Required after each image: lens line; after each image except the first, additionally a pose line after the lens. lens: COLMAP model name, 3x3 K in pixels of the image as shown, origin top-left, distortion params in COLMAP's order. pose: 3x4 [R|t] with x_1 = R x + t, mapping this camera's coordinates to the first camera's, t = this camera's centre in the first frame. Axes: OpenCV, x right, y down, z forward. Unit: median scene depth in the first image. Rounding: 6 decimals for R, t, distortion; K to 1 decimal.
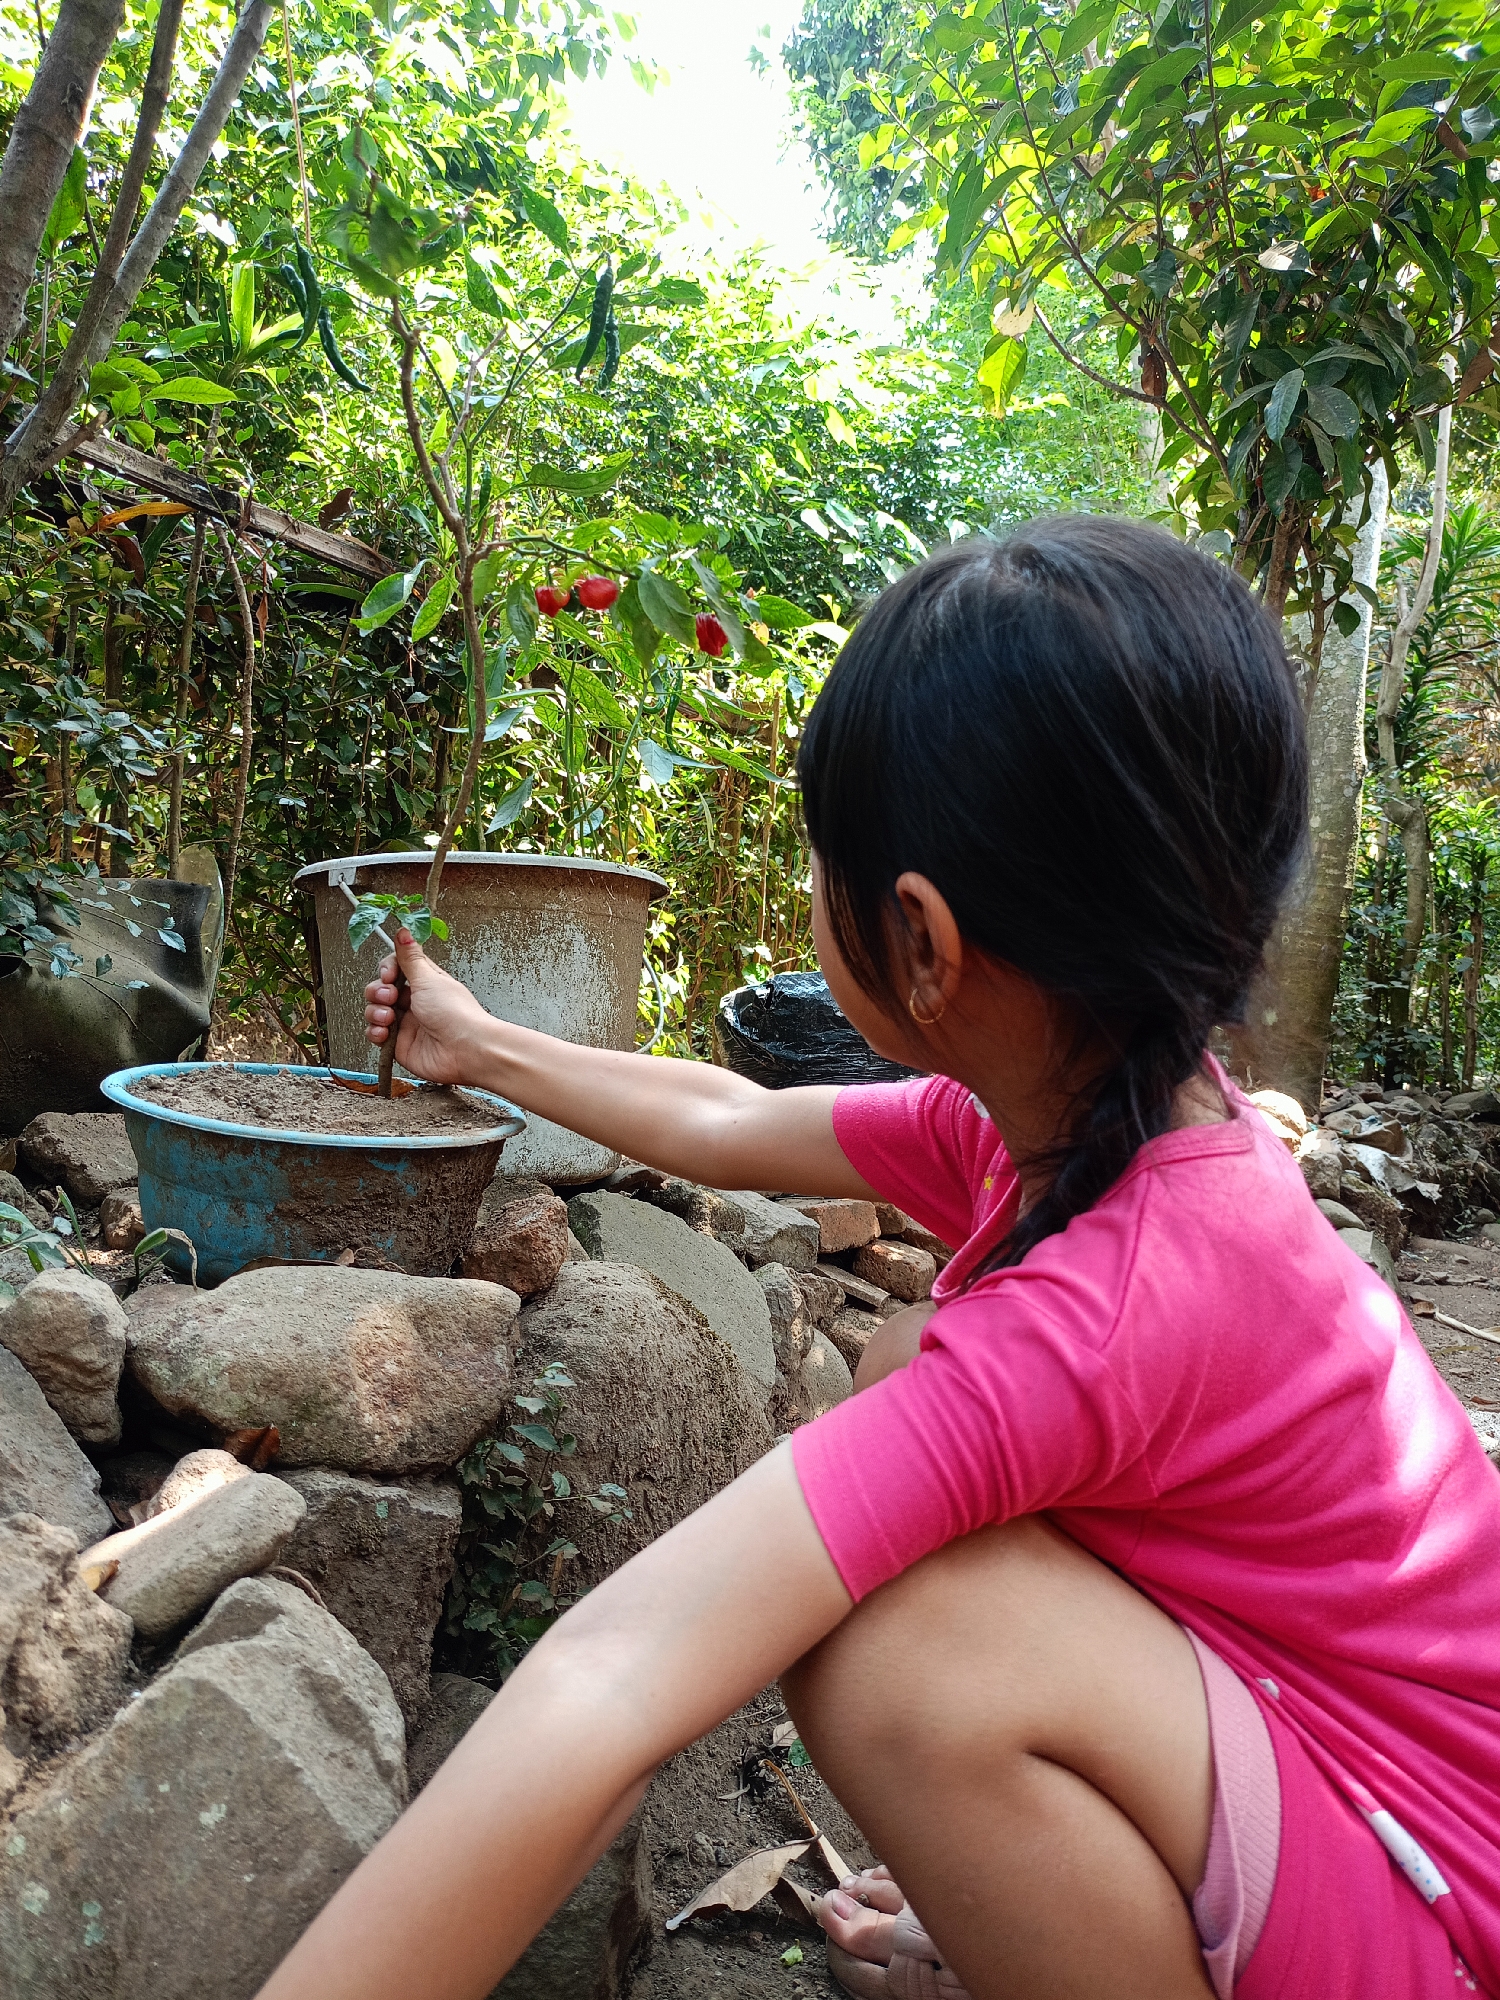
lens RADIAL K [[1446.4, 0, 749.6], [0, 1446.4, 1000.4], [0, 0, 1]] dist [-0.003836, -0.001649]
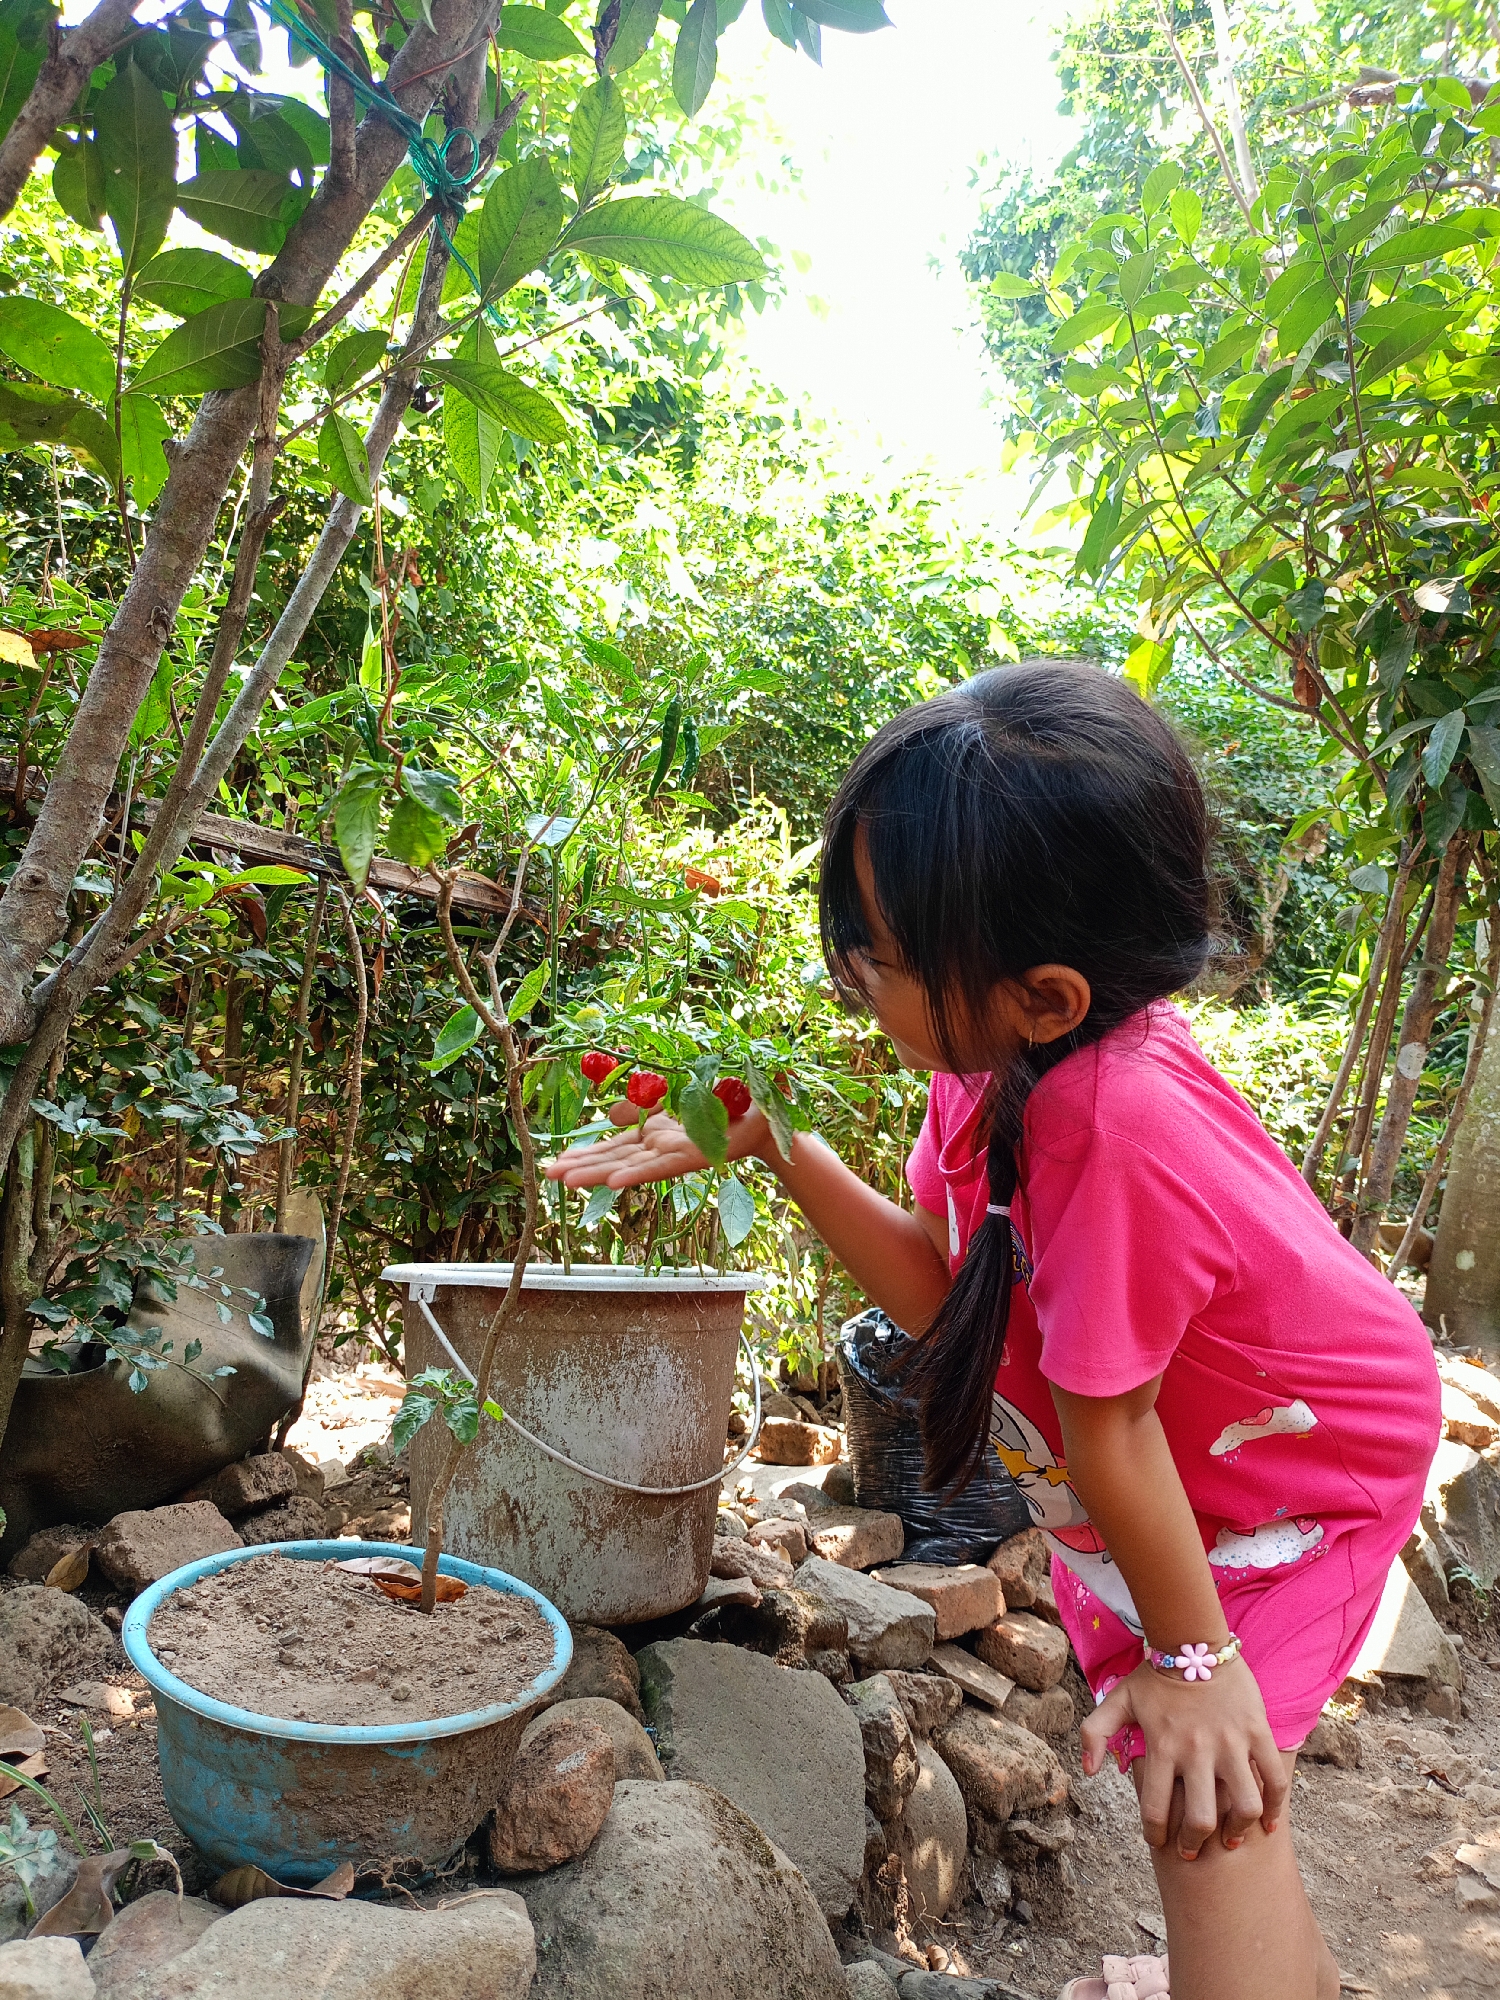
lens RADIAL K [[1446.4, 0, 749.2], [0, 1446.4, 999.4], [0, 0, 1]] dist [-0.003836, -0.001649]
pose [[0.992610, 0.013246, -0.120625, 0.036598], [-0.024869, 0.995131, -0.095369, -0.142230], [0.118775, 0.097664, 0.988106, 0.036864]]
